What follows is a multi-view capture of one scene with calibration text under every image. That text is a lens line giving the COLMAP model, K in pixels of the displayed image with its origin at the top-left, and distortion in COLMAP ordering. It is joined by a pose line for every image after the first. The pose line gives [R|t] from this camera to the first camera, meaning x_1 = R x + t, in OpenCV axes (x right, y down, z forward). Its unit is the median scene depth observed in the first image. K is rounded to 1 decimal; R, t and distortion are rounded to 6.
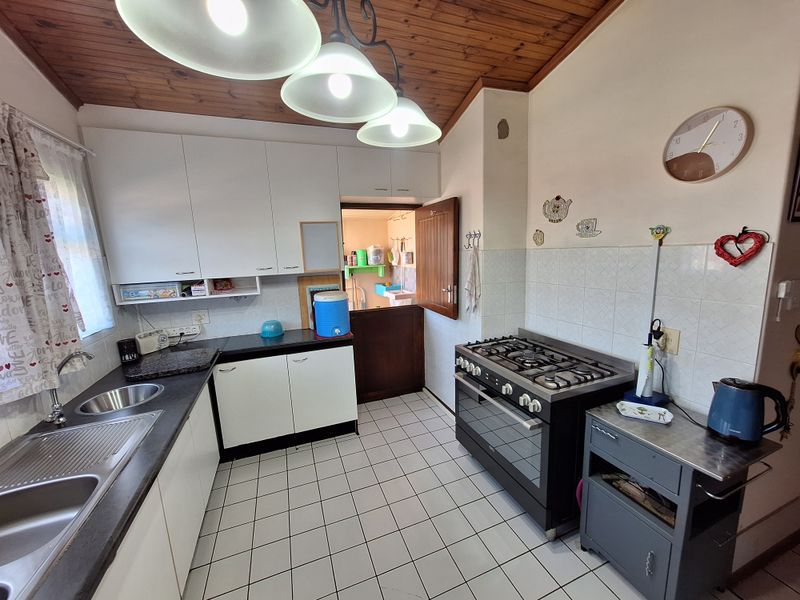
lens RADIAL K [[312.9, 0, 400.0], [0, 312.9, 300.0], [0, 0, 1]] dist [-0.000992, 0.000595]
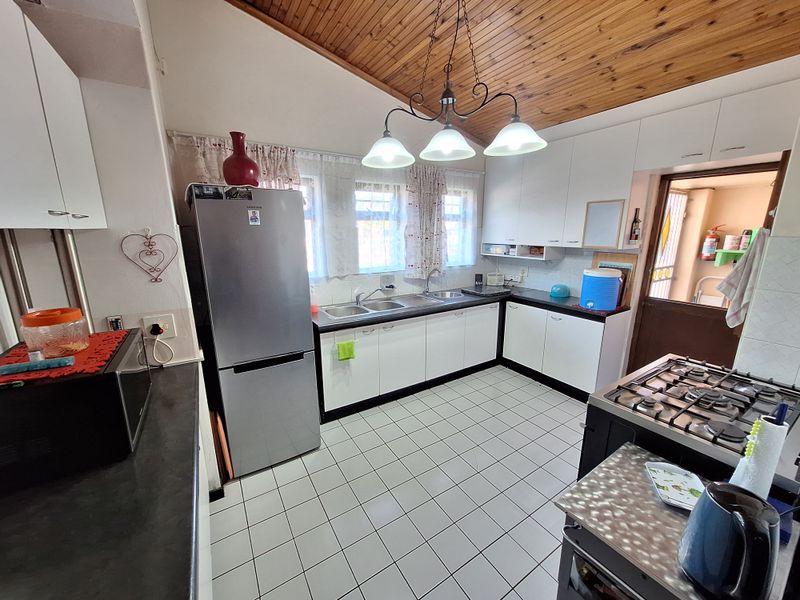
lens RADIAL K [[312.9, 0, 400.0], [0, 312.9, 300.0], [0, 0, 1]] dist [-0.000992, 0.000595]
pose [[0.206901, 0.250492, -0.945751, 0.702022], [-0.164094, 0.961859, 0.218860, -0.044446], [0.964503, 0.109910, 0.240114, 0.110598]]
